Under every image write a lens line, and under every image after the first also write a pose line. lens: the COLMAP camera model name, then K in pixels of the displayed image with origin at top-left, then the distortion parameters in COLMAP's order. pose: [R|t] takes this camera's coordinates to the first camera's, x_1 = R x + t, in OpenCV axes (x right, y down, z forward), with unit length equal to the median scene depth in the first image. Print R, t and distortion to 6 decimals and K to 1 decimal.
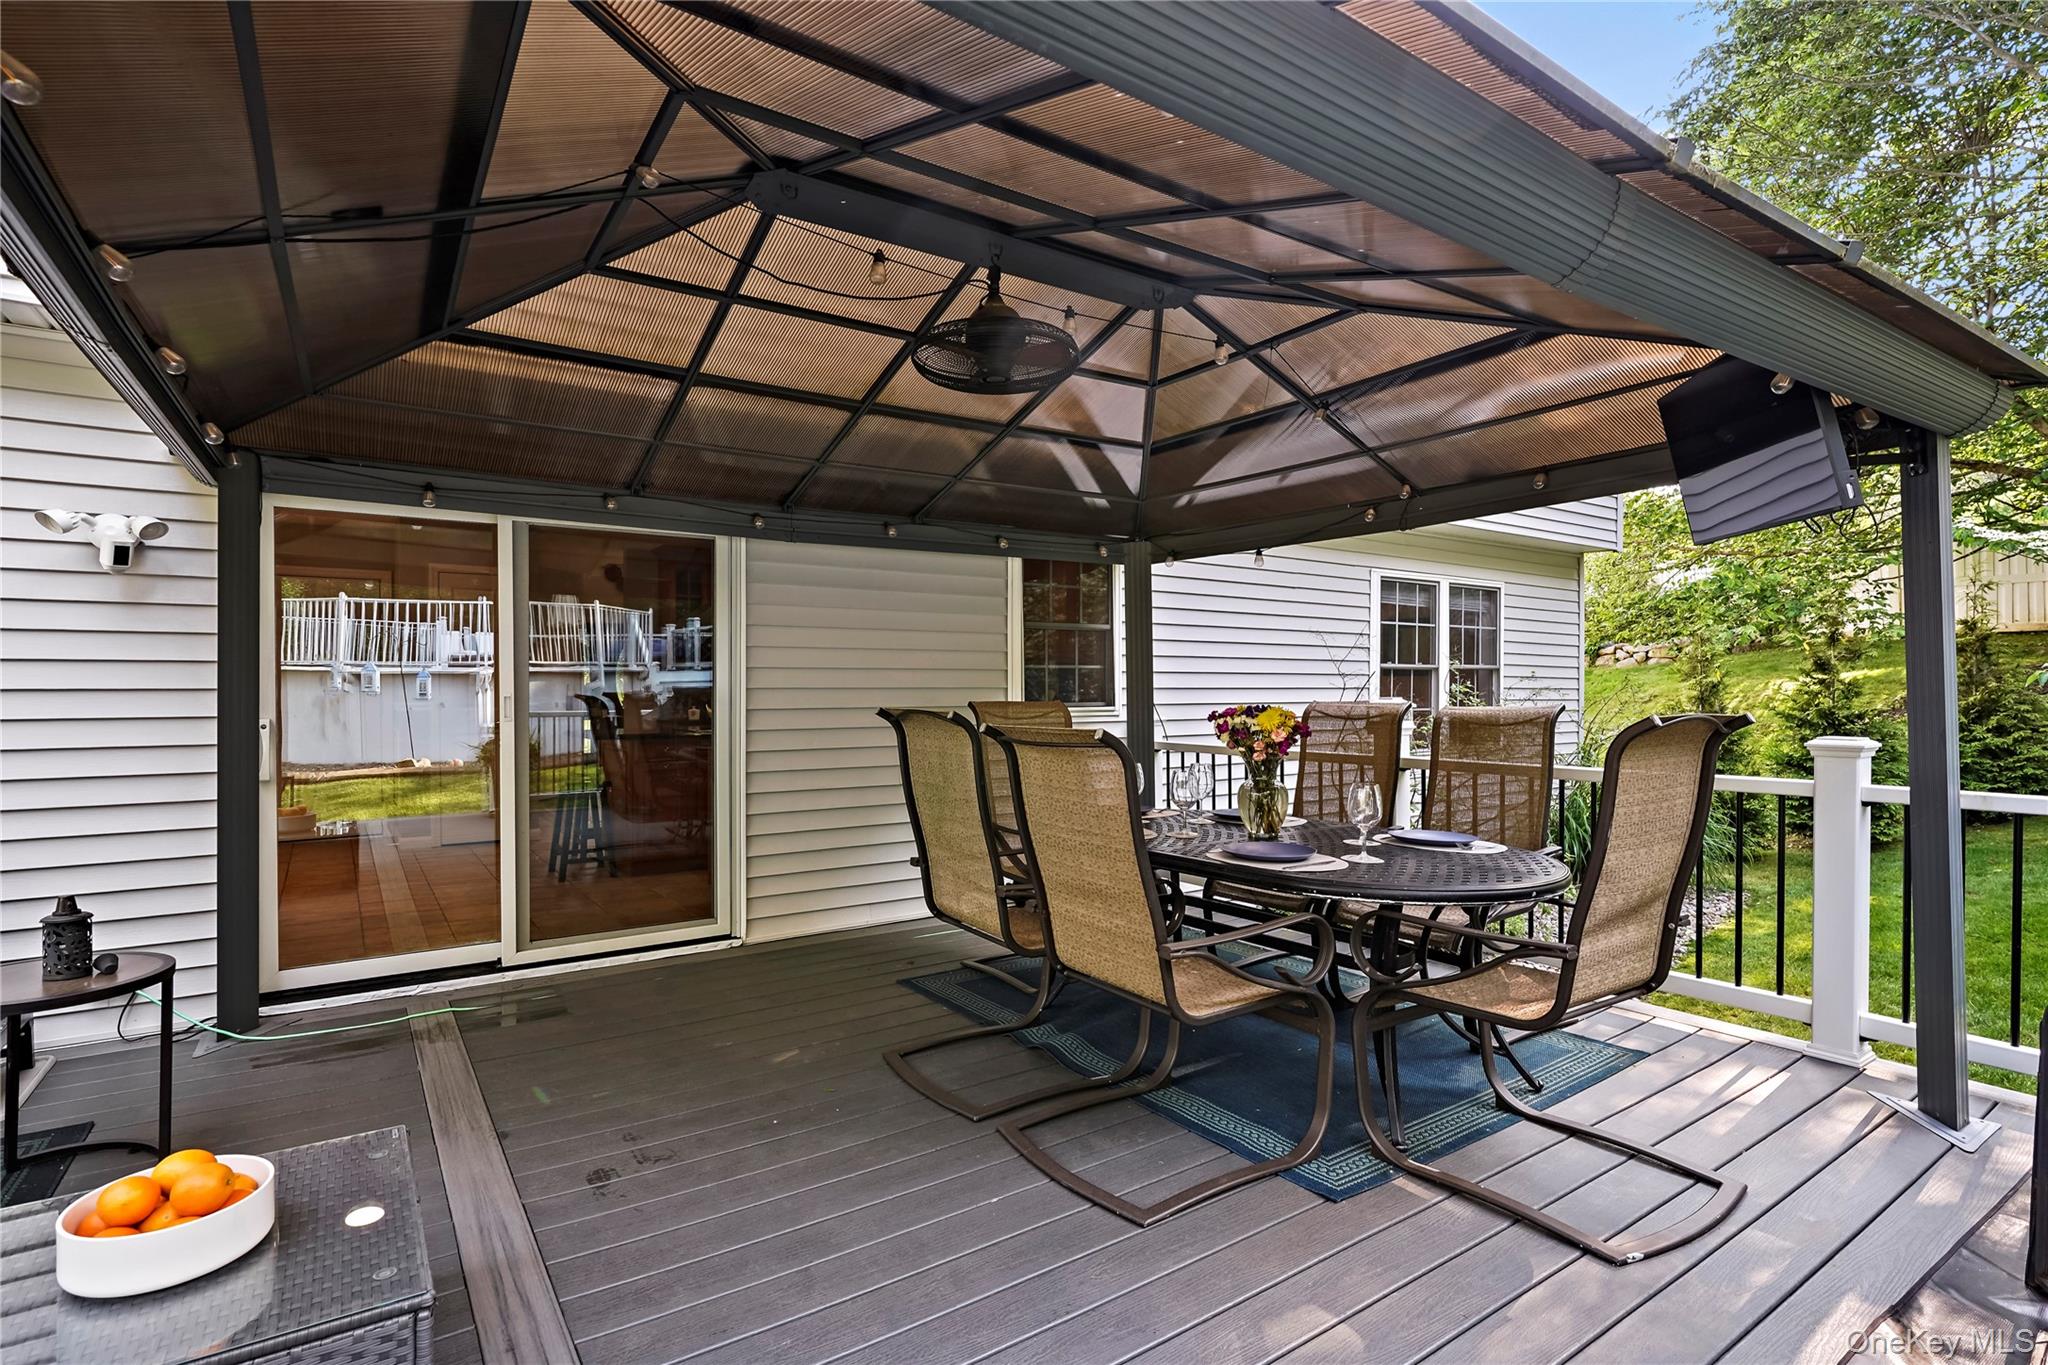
lens RADIAL K [[924.1, 0, 1024.0], [0, 924.1, 682.5], [0, 0, 1]] dist [0.002181, -0.000062]
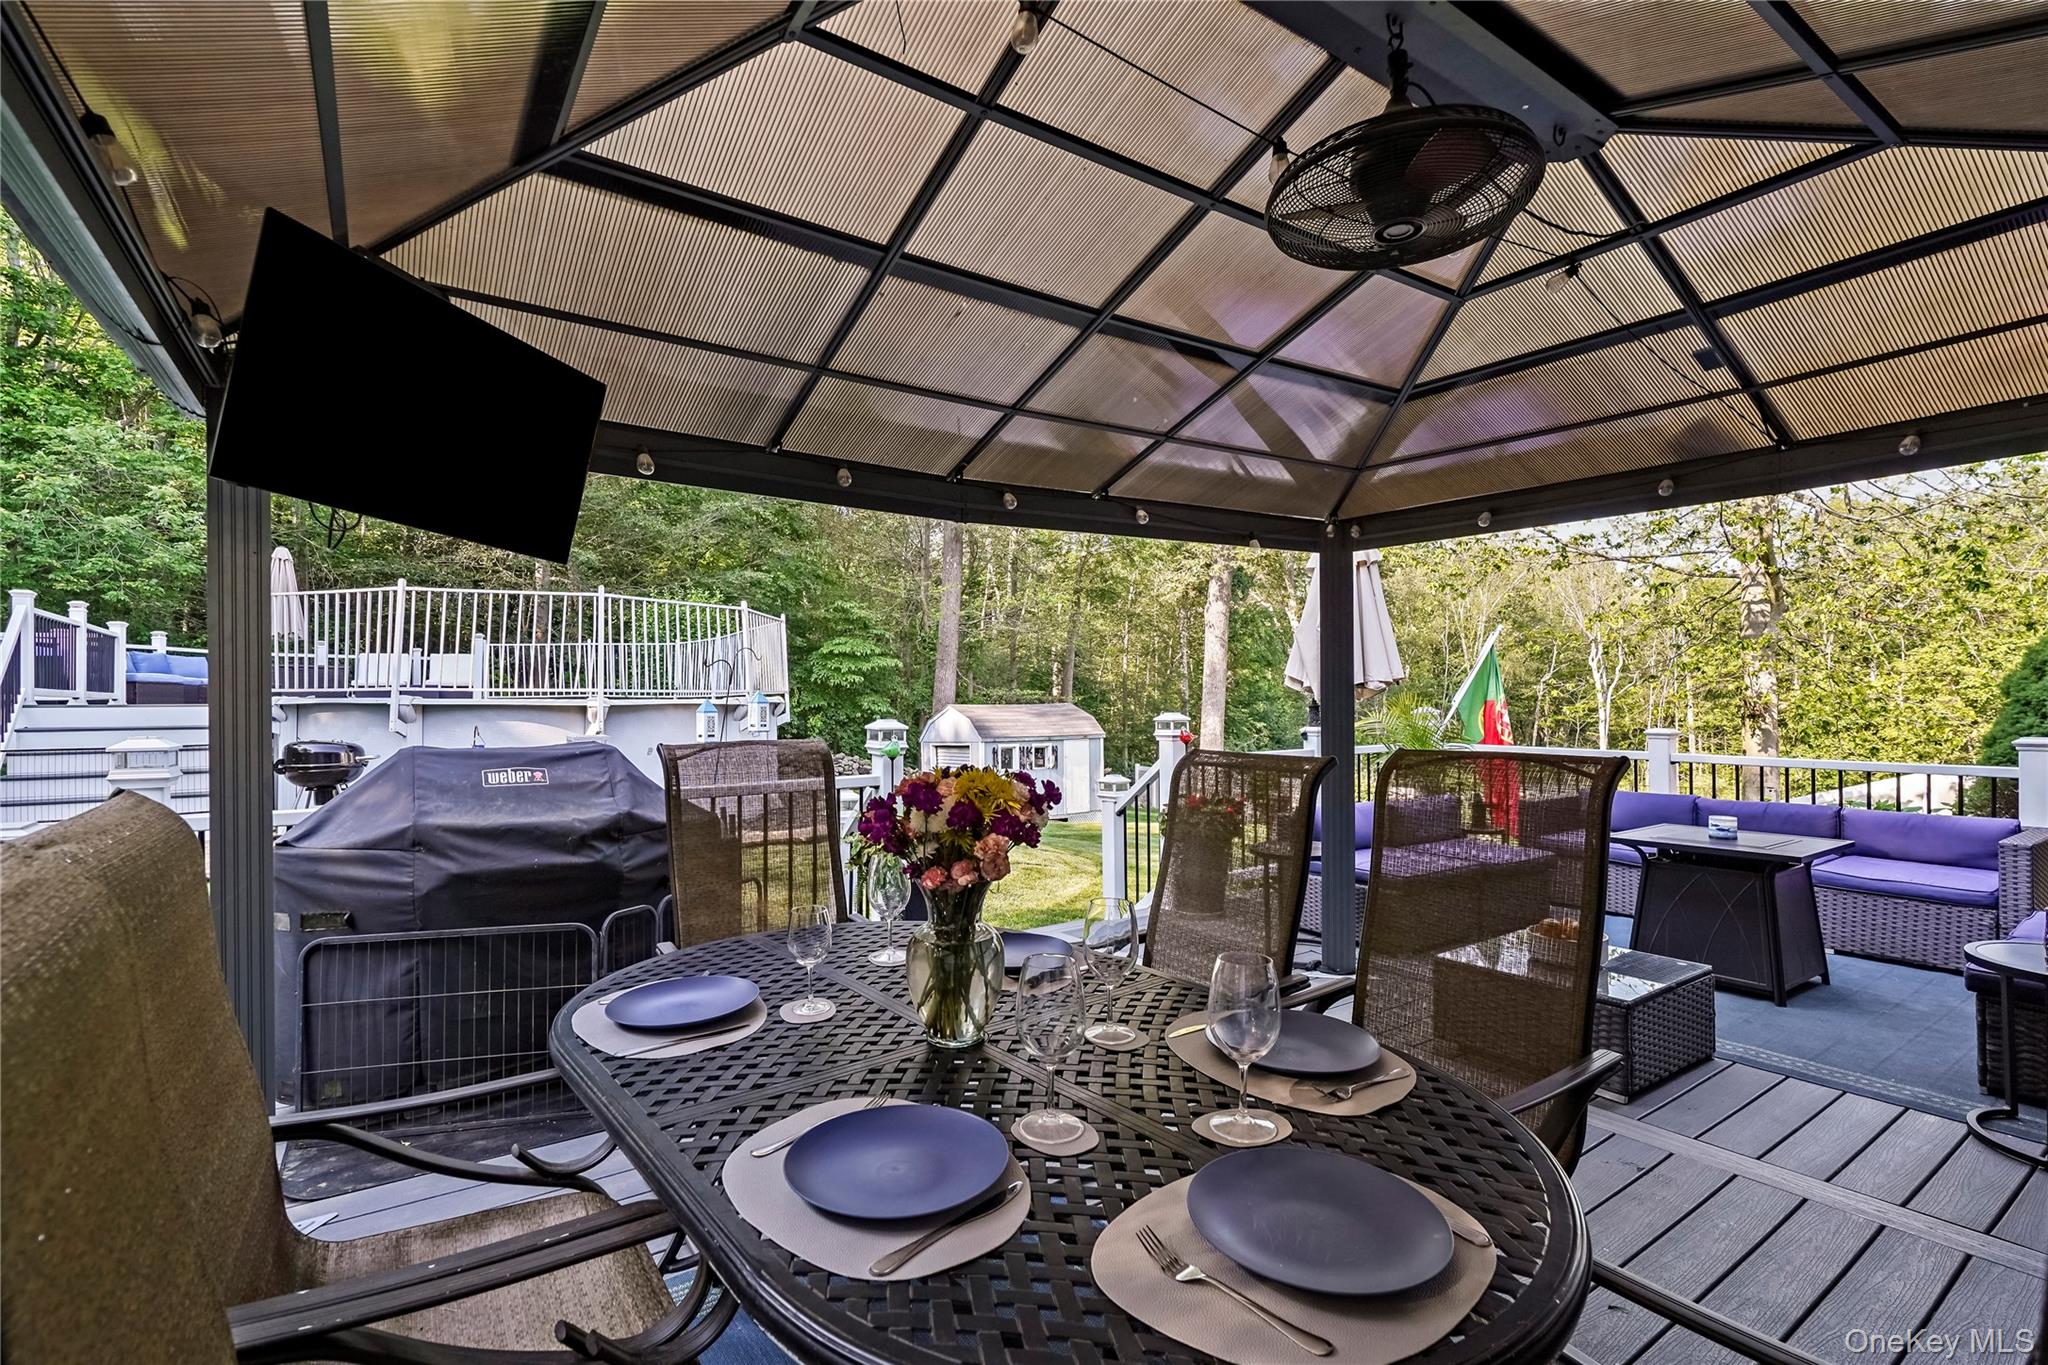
lens RADIAL K [[924.1, 0, 1024.0], [0, 924.1, 682.5], [0, 0, 1]] dist [0.002181, -0.000062]
pose [[0.999412, -0.009696, -0.032893, -0.246961], [0.009334, 0.999894, -0.011138, -0.010221], [0.032998, 0.010825, 0.999397, 0.331074]]
